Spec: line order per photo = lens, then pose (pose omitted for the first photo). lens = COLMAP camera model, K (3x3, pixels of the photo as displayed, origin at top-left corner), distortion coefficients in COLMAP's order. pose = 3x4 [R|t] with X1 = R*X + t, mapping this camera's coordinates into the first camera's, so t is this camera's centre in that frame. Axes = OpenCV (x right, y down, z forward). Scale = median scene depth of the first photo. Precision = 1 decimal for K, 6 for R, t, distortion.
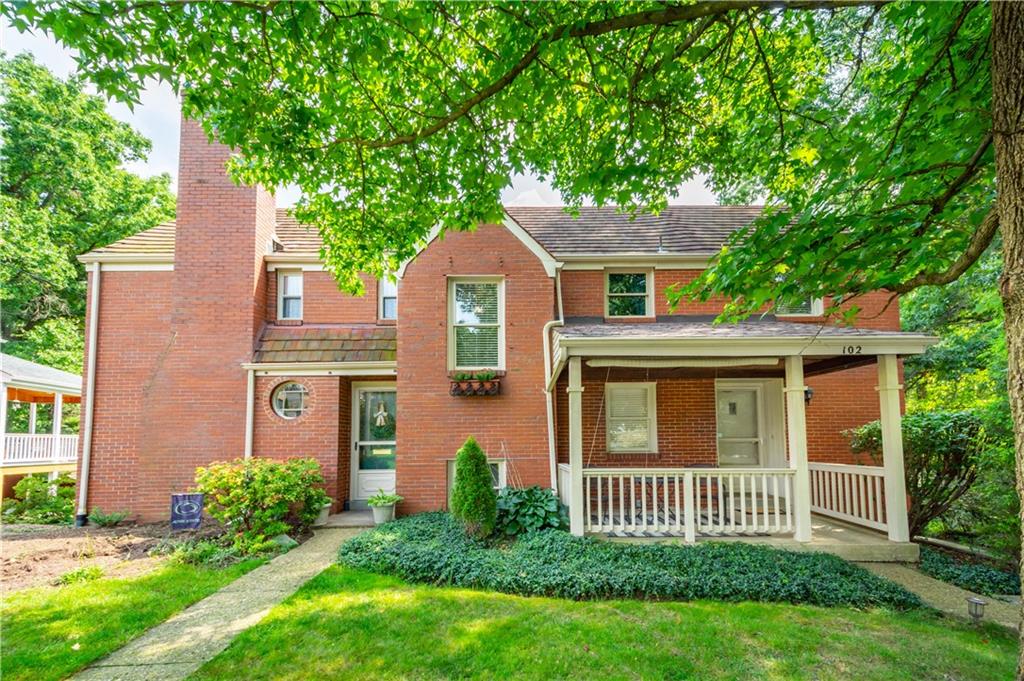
lens RADIAL K [[452.0, 0, 511.8], [0, 452.0, 362.0], [0, 0, 1]] dist [0.003211, 0.000514]
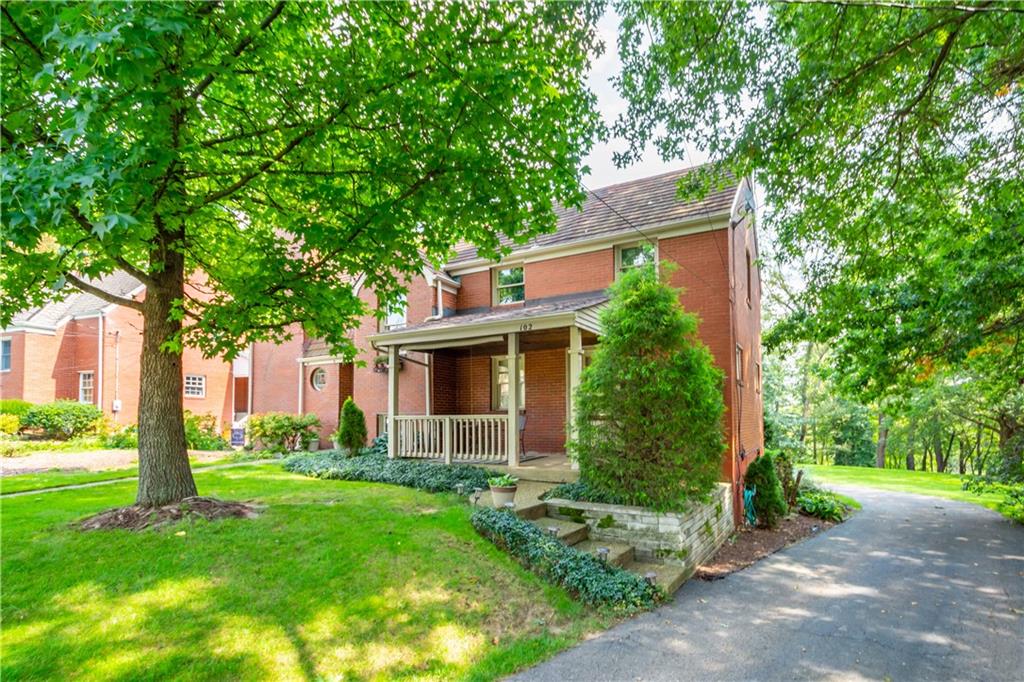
lens RADIAL K [[452.0, 0, 511.8], [0, 452.0, 362.5], [0, 0, 1]] dist [0.003211, 0.000514]
pose [[0.876604, -0.064412, -0.476883, 1.244580], [0.113945, 0.990602, 0.075655, -0.028131], [0.467528, -0.120658, 0.875705, -0.190167]]
